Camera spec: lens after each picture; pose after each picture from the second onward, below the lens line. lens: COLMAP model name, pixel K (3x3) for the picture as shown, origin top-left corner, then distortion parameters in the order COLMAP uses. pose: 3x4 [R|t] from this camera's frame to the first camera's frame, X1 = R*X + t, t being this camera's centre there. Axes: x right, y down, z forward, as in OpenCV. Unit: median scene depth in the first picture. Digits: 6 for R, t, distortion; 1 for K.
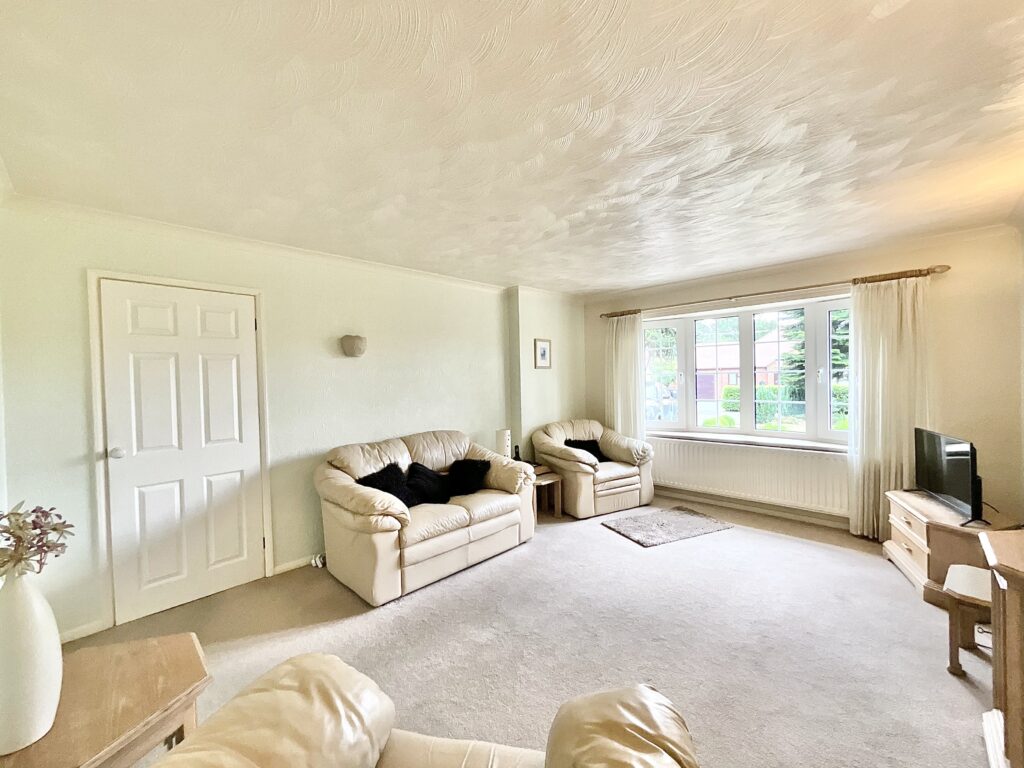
lens RADIAL K [[417.3, 0, 512.0], [0, 417.3, 384.0], [0, 0, 1]] dist [0.004636, 0.000663]
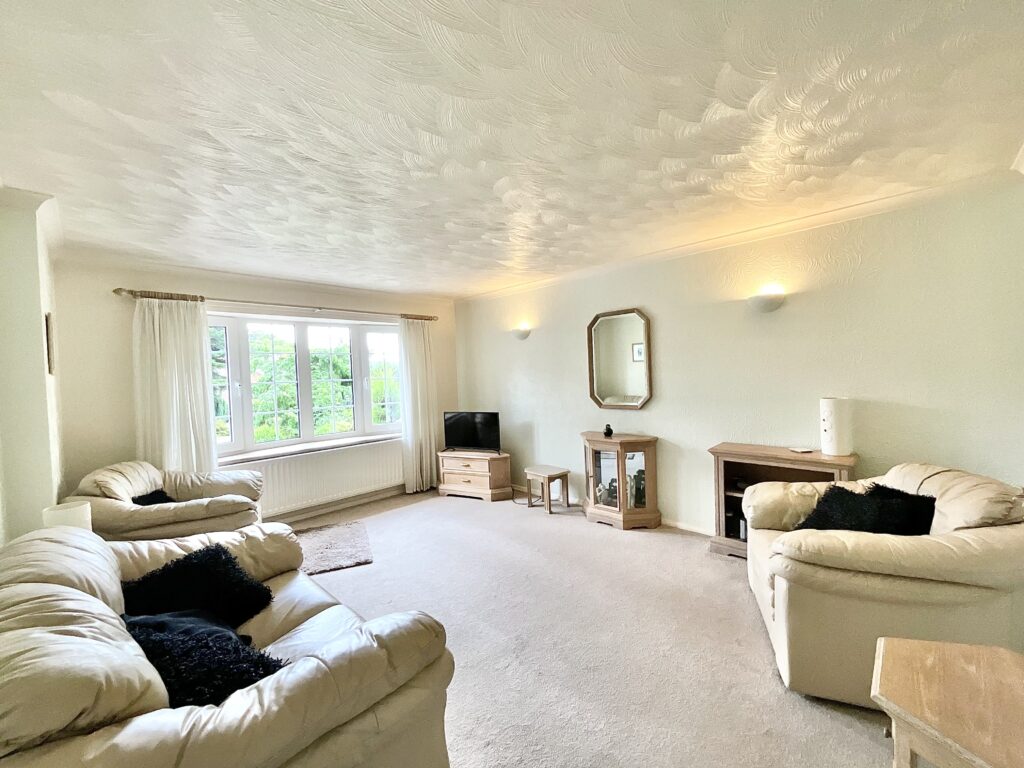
lens RADIAL K [[417.3, 0, 512.0], [0, 417.3, 384.0], [0, 0, 1]] dist [0.004636, 0.000663]
pose [[-0.005106, -0.002264, 0.999984, -0.584660], [0.055921, 0.998432, 0.002546, 0.004342], [-0.998422, 0.055933, -0.004971, 0.625193]]
